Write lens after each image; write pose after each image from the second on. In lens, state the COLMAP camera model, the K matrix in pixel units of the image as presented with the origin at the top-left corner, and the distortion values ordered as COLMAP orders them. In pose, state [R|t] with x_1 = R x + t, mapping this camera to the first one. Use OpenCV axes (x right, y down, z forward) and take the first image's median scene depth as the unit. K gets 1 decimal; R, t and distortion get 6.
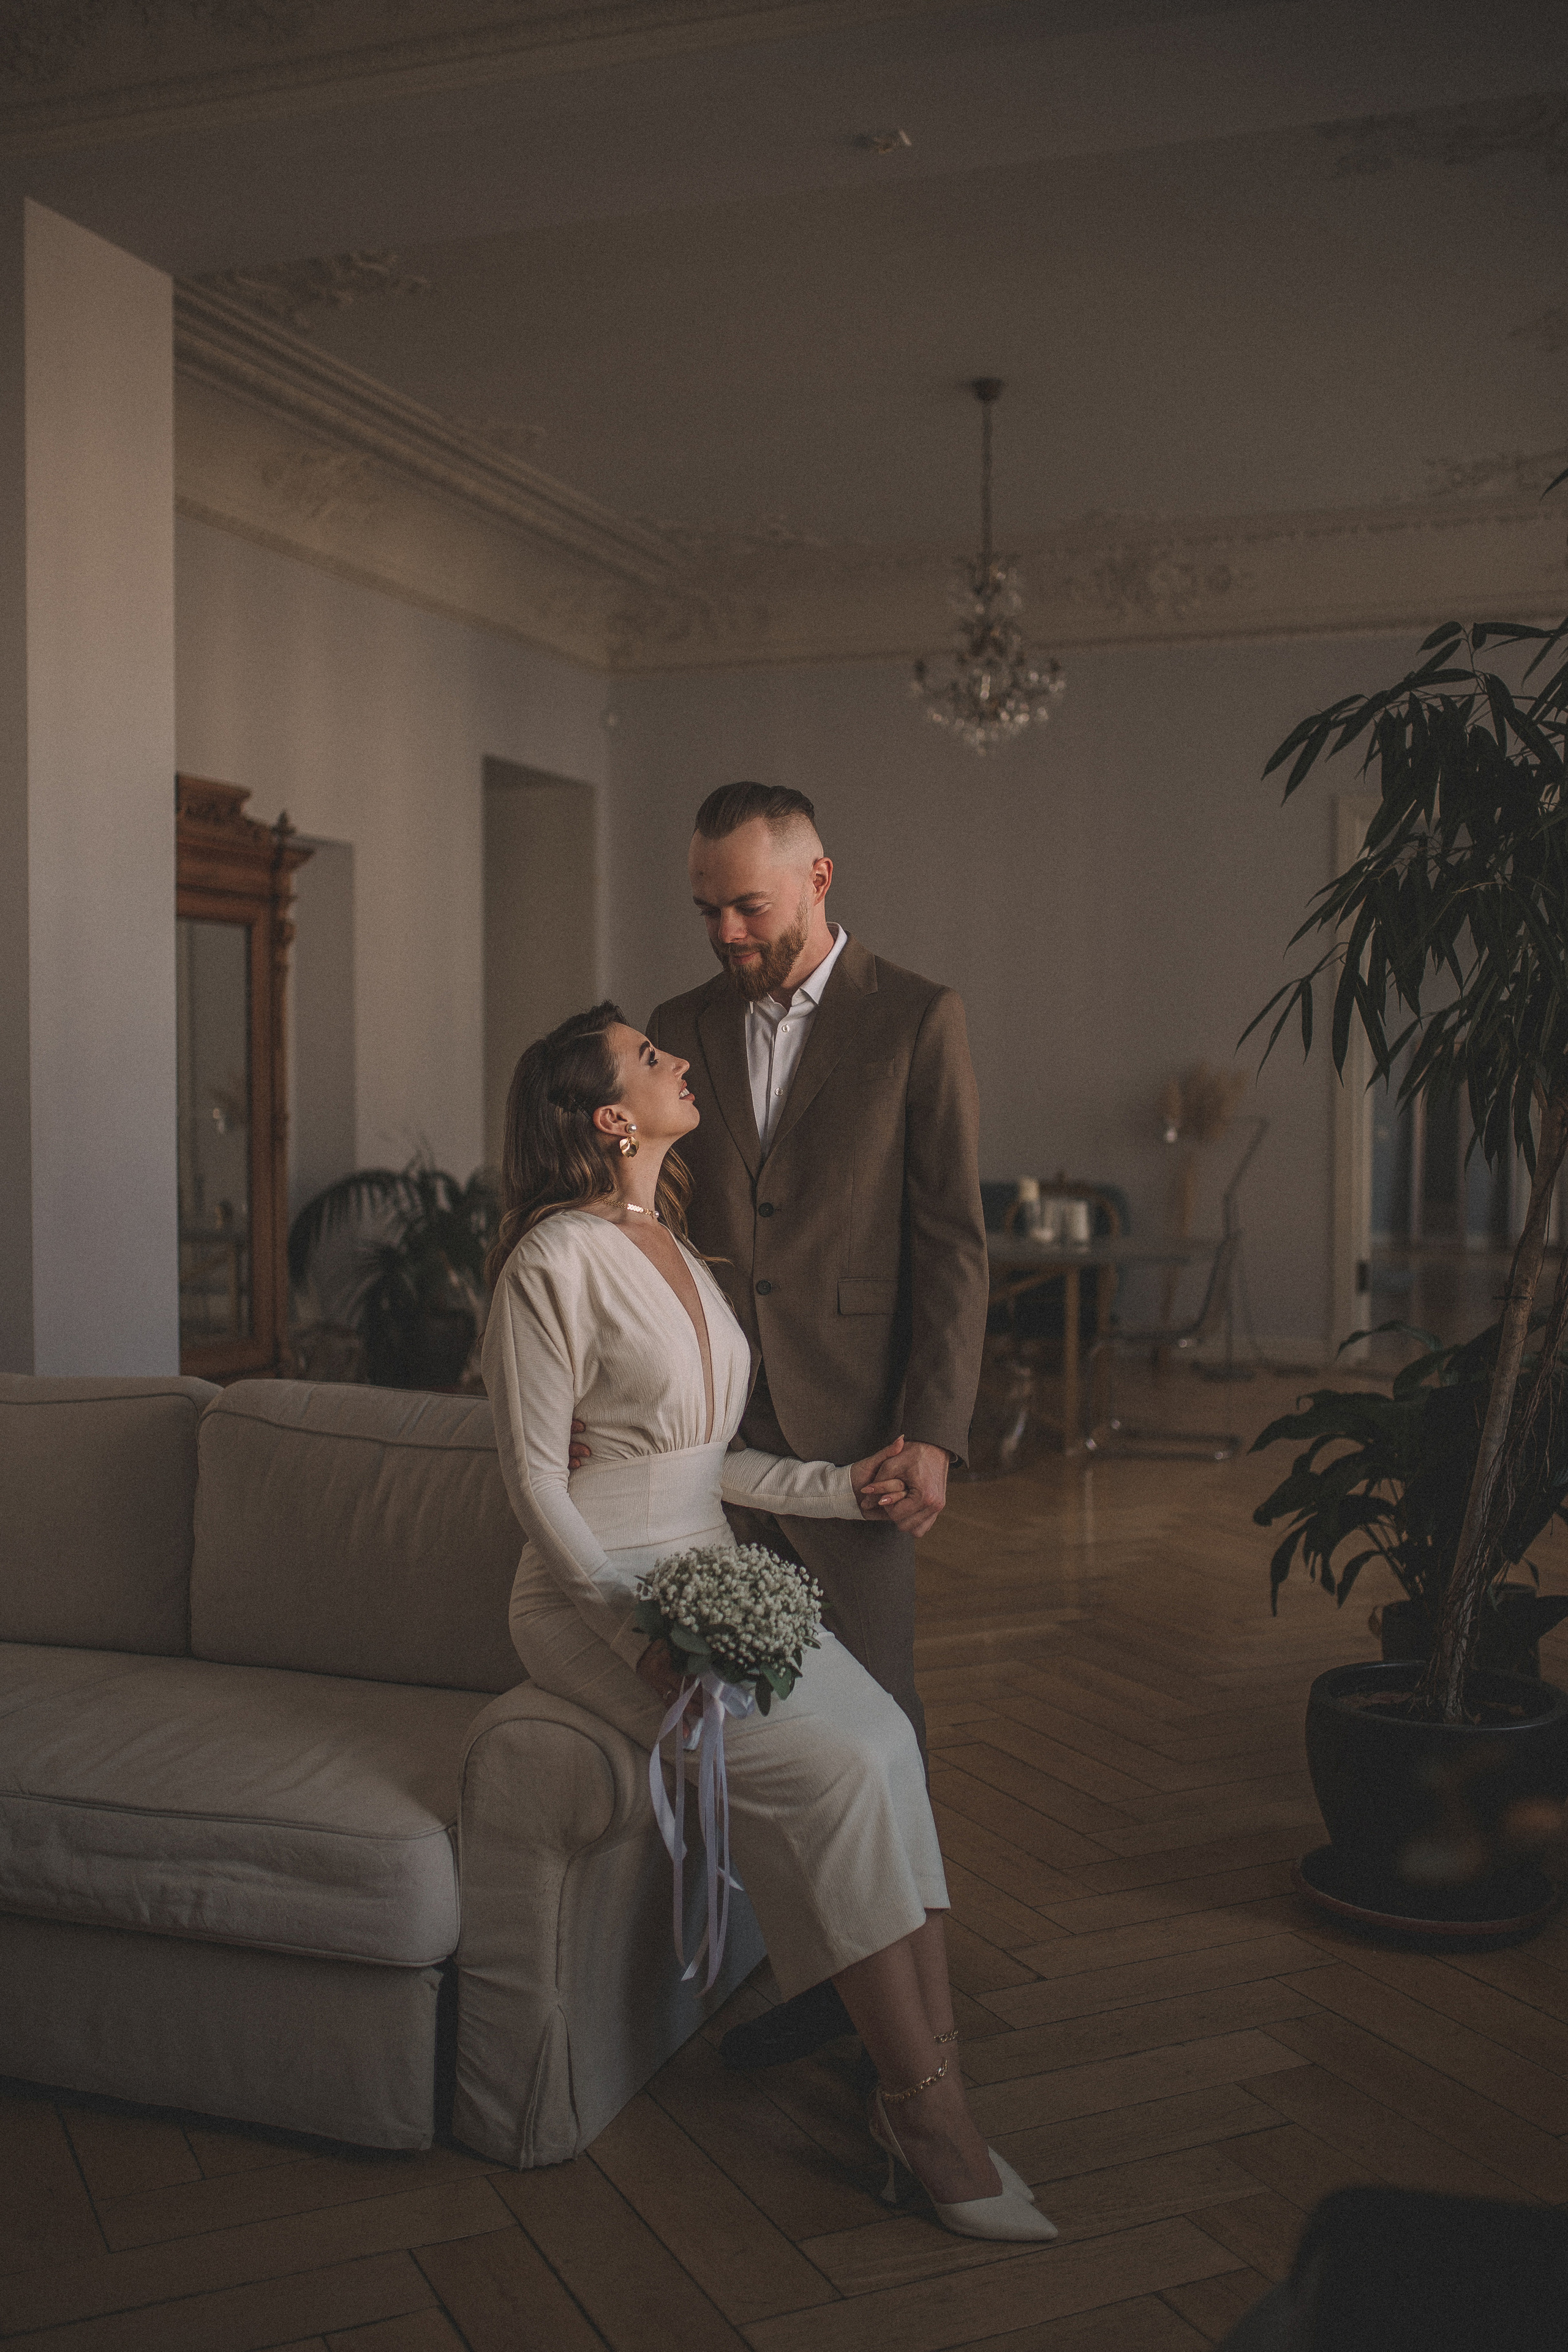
lens RADIAL K [[2312.1, 0, 784.0], [0, 2312.1, 1176.0], [0, 0, 1]] dist [-0.039715, 0.014414]
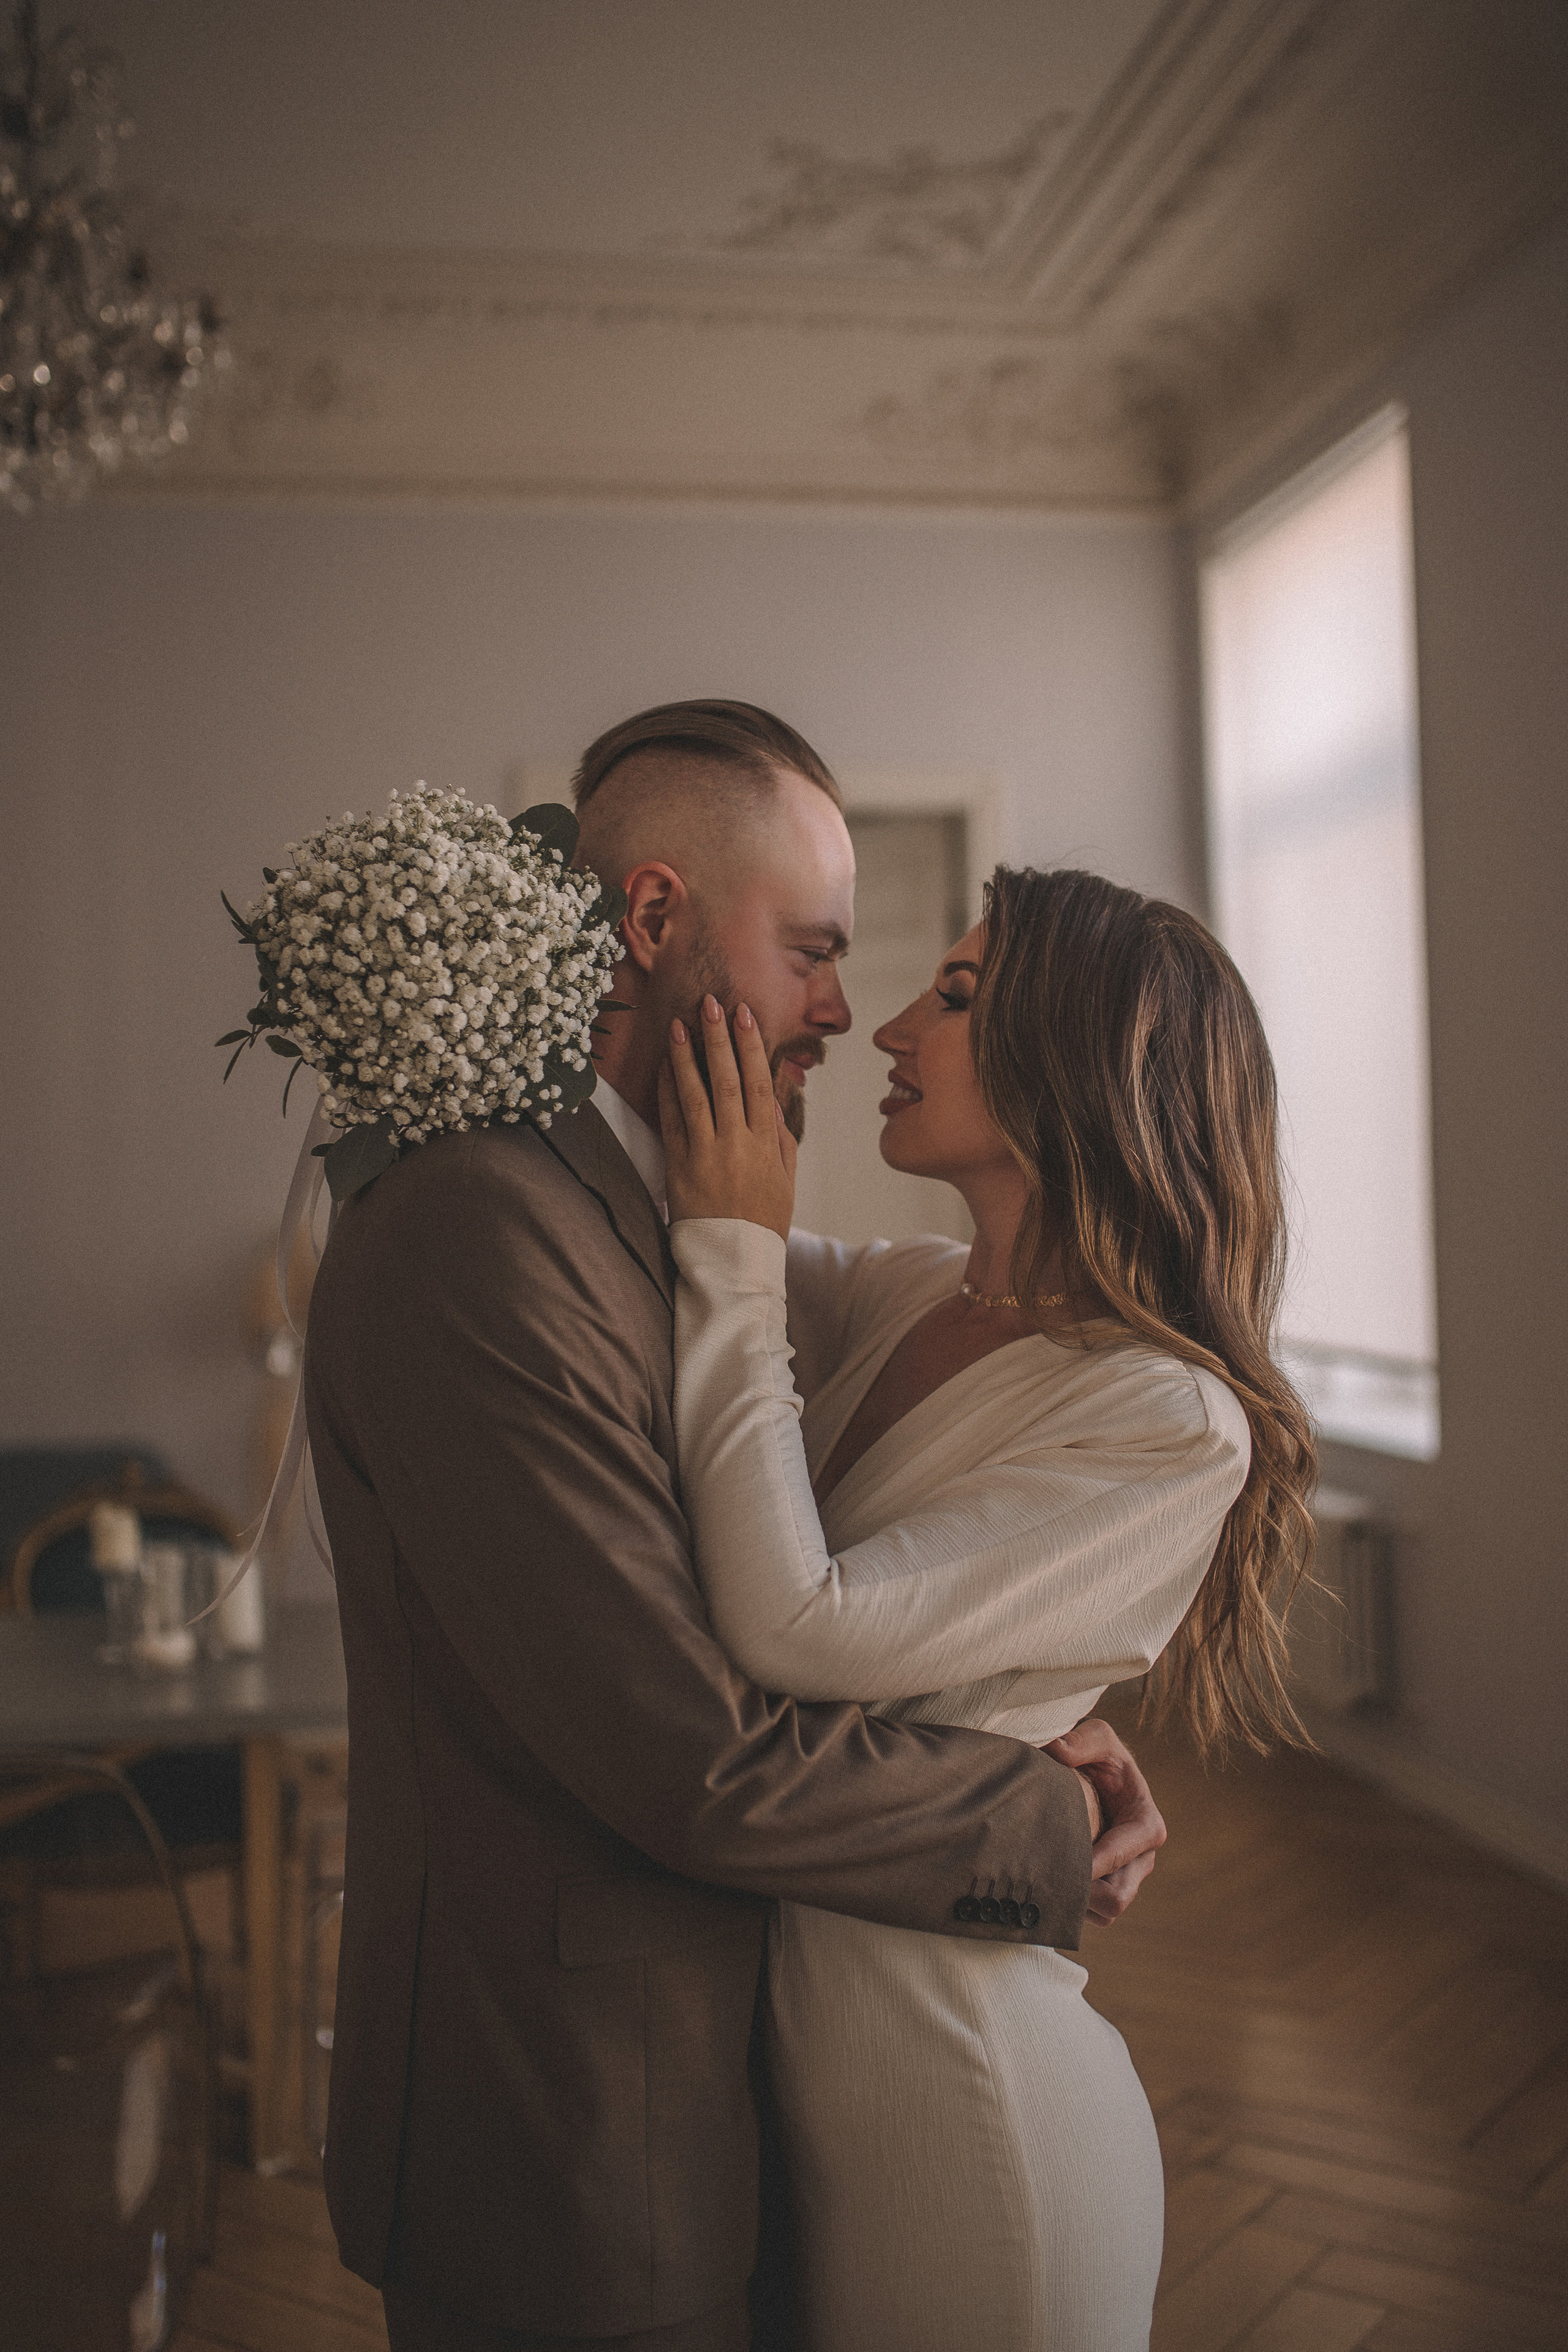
lens RADIAL K [[2388.7, 0, 783.7], [0, 2388.7, 1151.6], [0, 0, 1]] dist [-0.044550, 0.050544]
pose [[0.871797, -0.009925, 0.489767, -0.004838], [0.041633, 0.997679, -0.053891, -0.040473], [-0.488095, 0.067373, 0.870186, 0.584810]]
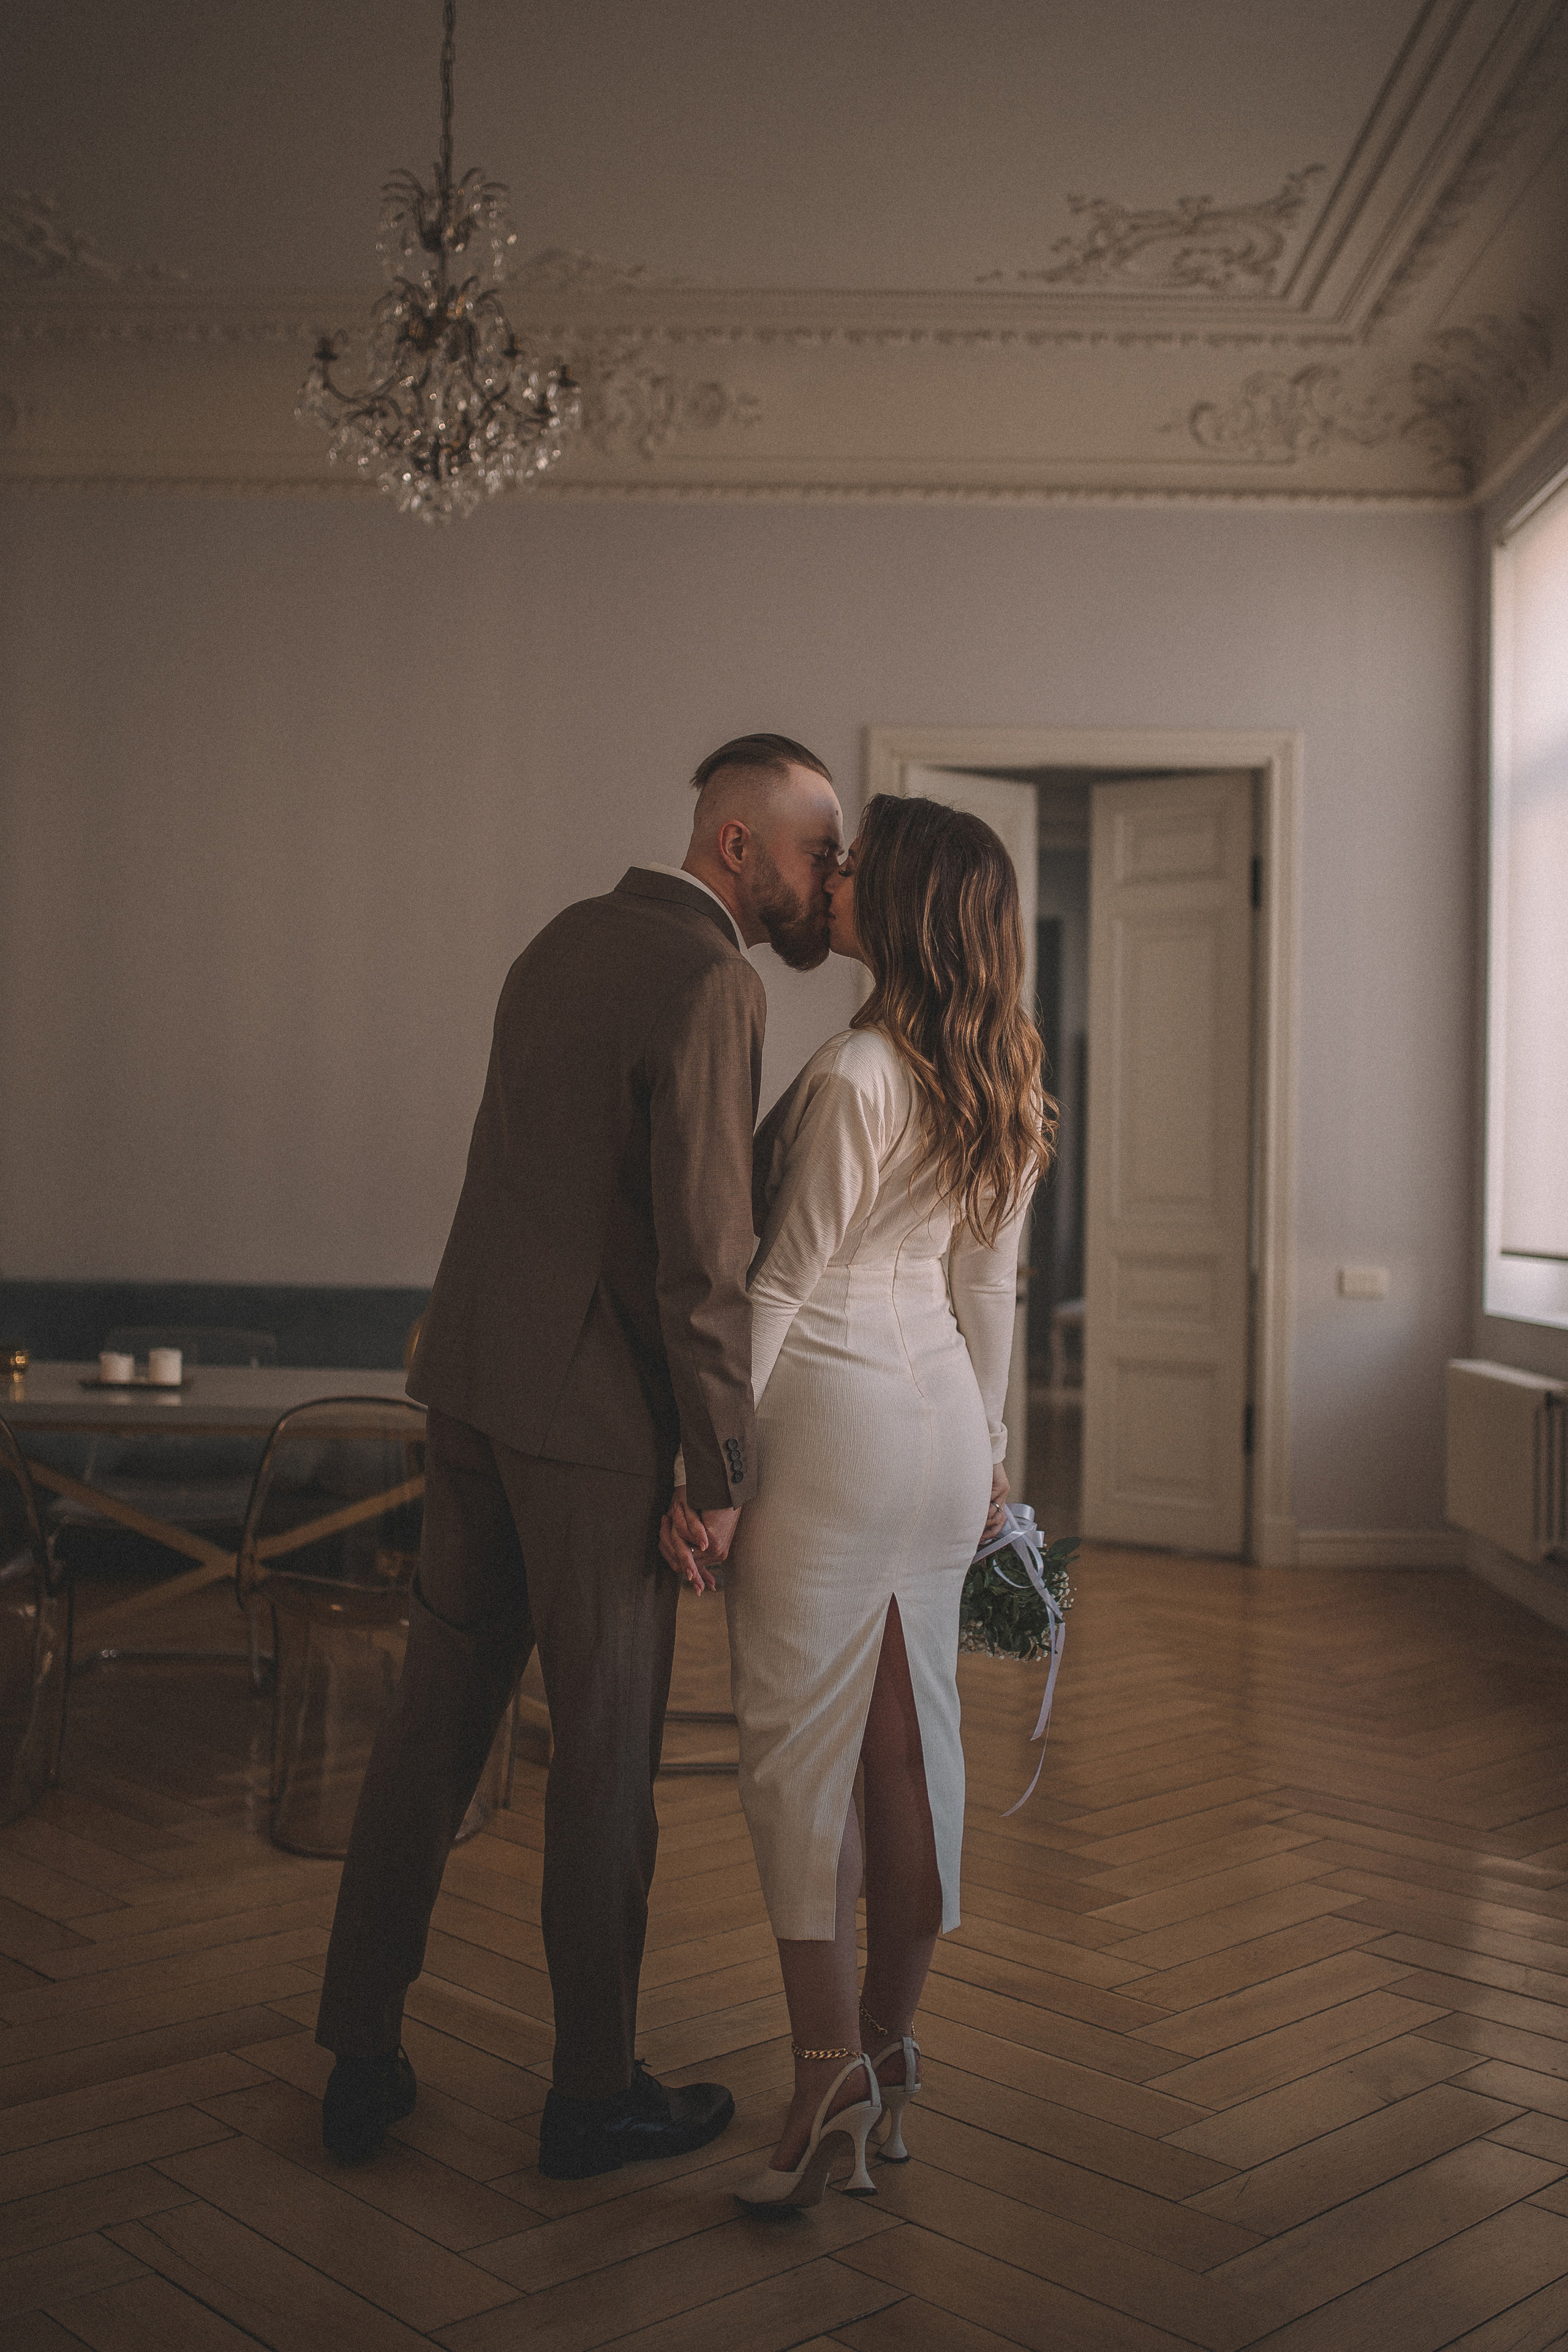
lens RADIAL K [[2442.8, 0, 783.3], [0, 2442.8, 1133.3], [0, 0, 1]] dist [-0.040824, 0.014709]
pose [[0.949193, 0.023597, 0.313810, -0.015034], [-0.005240, 0.998232, -0.059212, -0.000068], [-0.314652, 0.054560, 0.947638, 0.429817]]
